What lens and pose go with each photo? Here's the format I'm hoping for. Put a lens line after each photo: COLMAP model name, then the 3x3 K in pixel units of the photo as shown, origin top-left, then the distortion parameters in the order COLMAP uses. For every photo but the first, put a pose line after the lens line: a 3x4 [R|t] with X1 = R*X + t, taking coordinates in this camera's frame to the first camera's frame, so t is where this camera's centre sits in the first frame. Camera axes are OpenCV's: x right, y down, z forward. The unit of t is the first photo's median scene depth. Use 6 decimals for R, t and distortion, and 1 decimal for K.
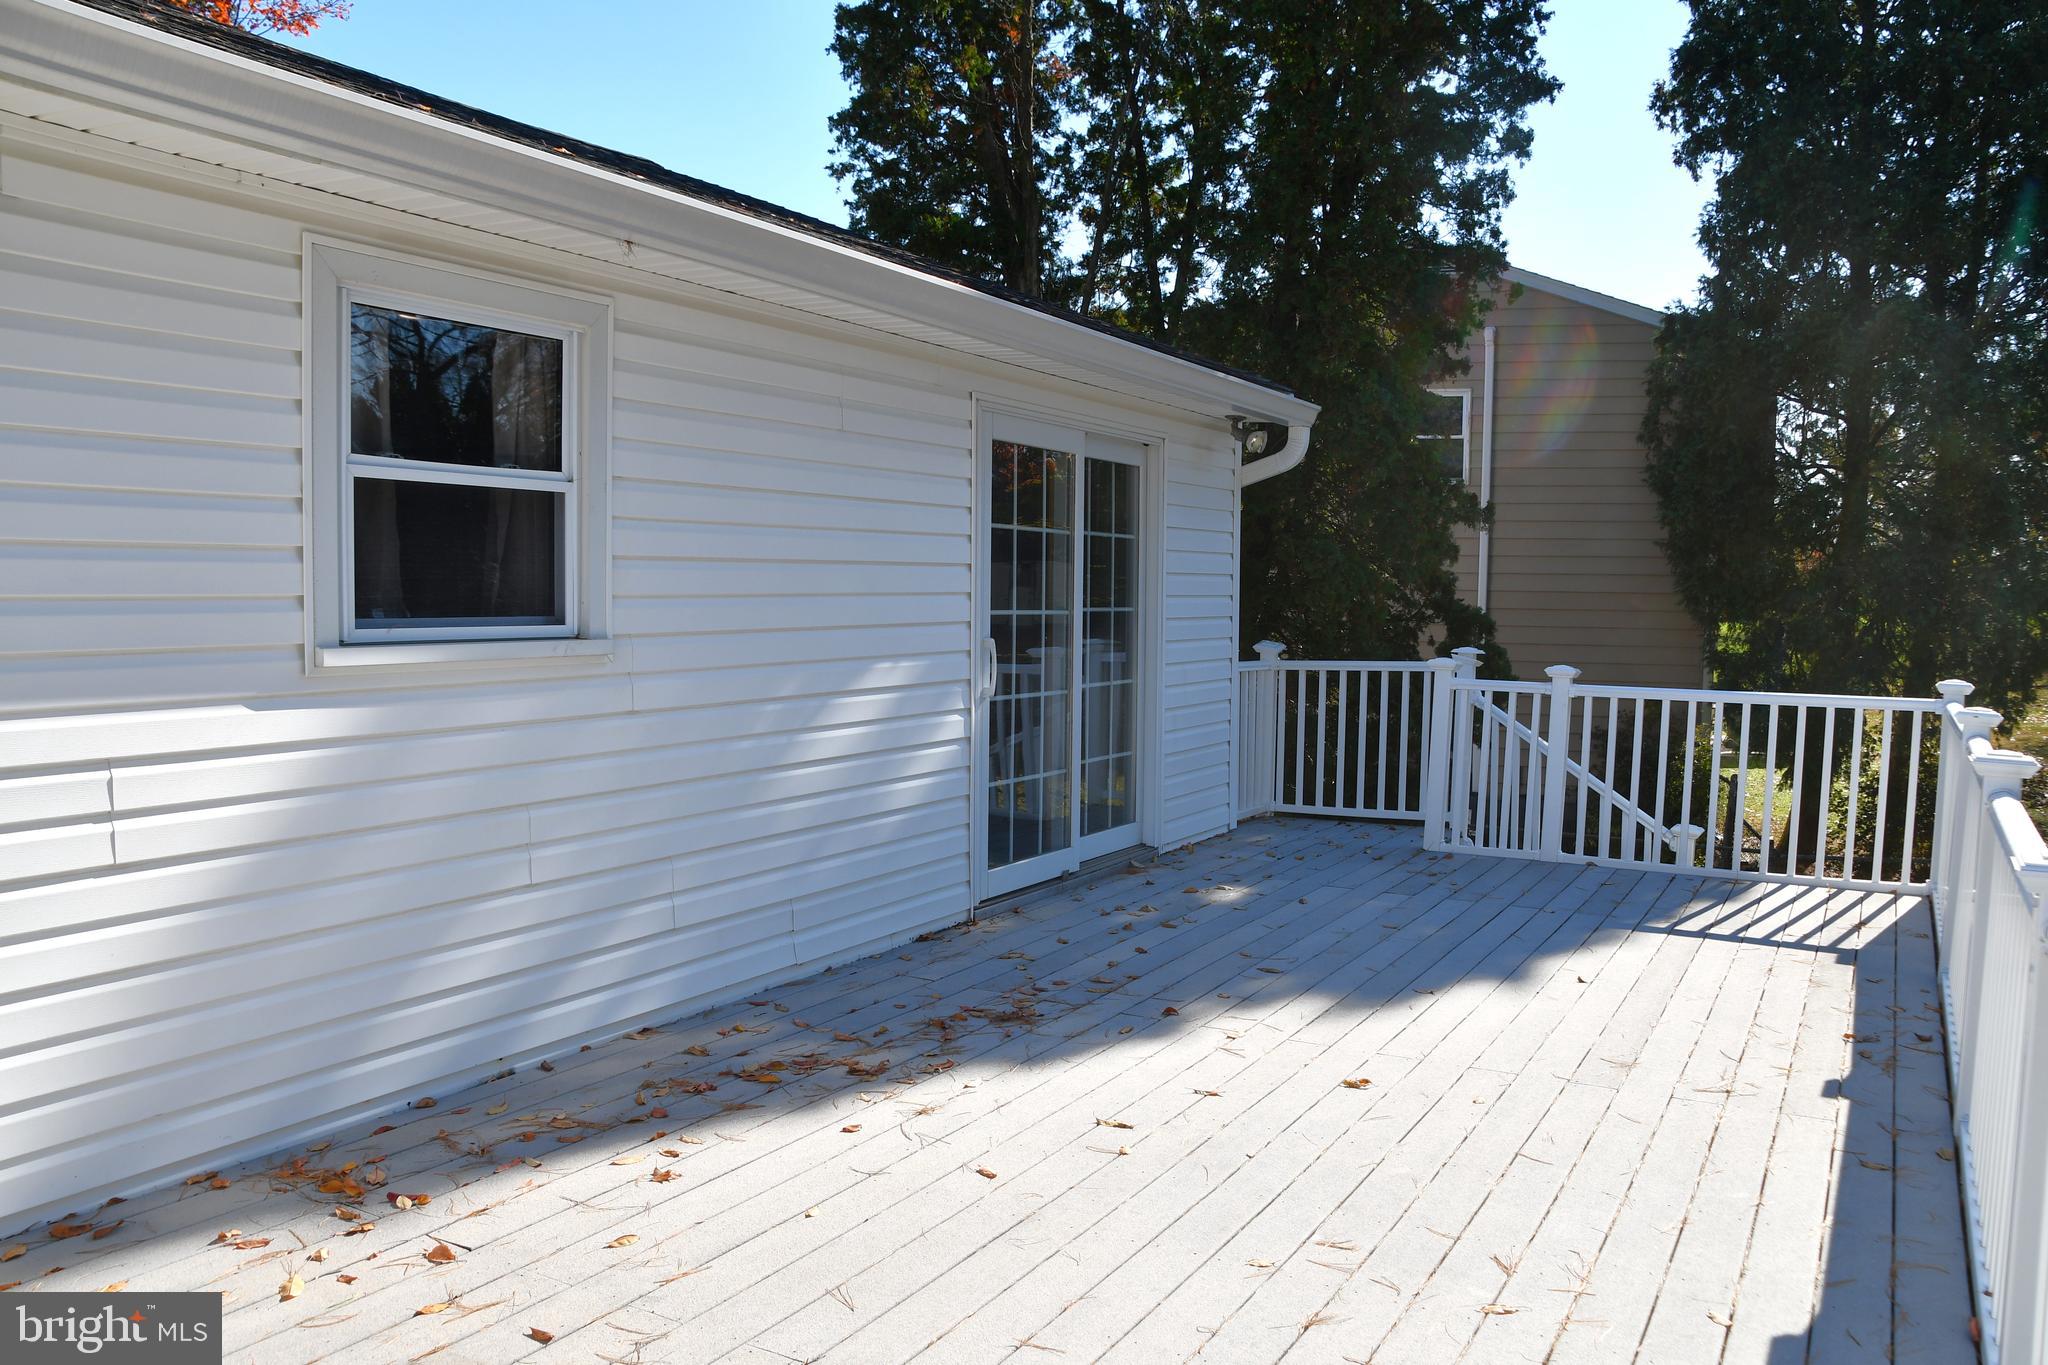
lens RADIAL K [[1571.5, 0, 1024.0], [0, 1571.5, 682.5], [0, 0, 1]] dist [-0.006322, -0.001943]
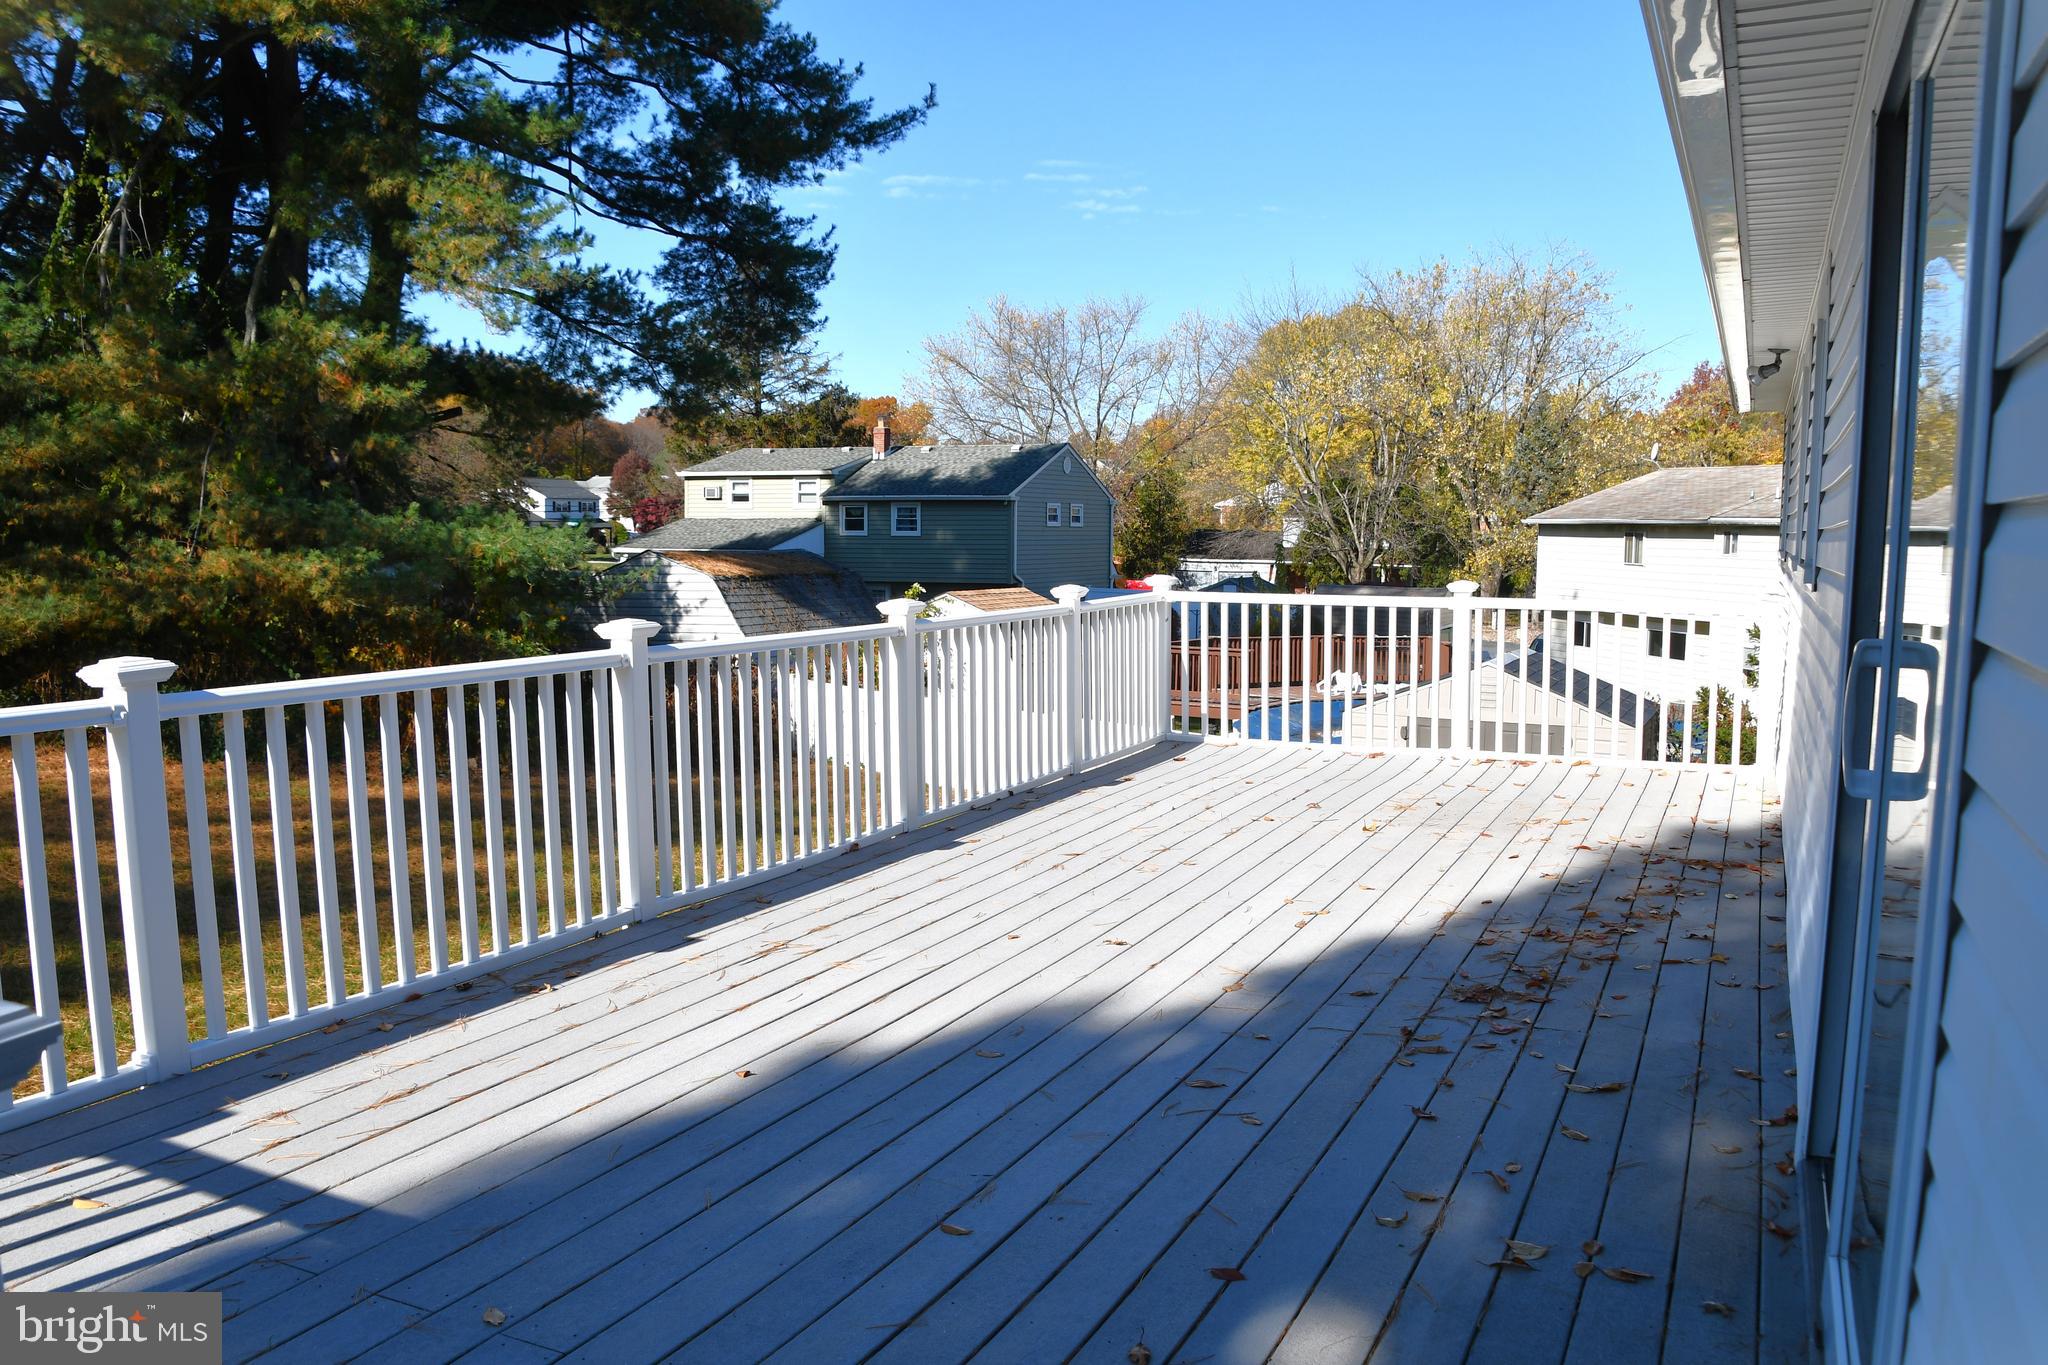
lens RADIAL K [[1571.5, 0, 1024.0], [0, 1571.5, 682.5], [0, 0, 1]] dist [-0.006322, -0.001943]
pose [[-0.996361, -0.029064, -0.080130, 0.316163], [-0.042022, 0.985381, 0.165103, -0.094405], [0.074160, 0.167870, -0.983016, 1.754007]]
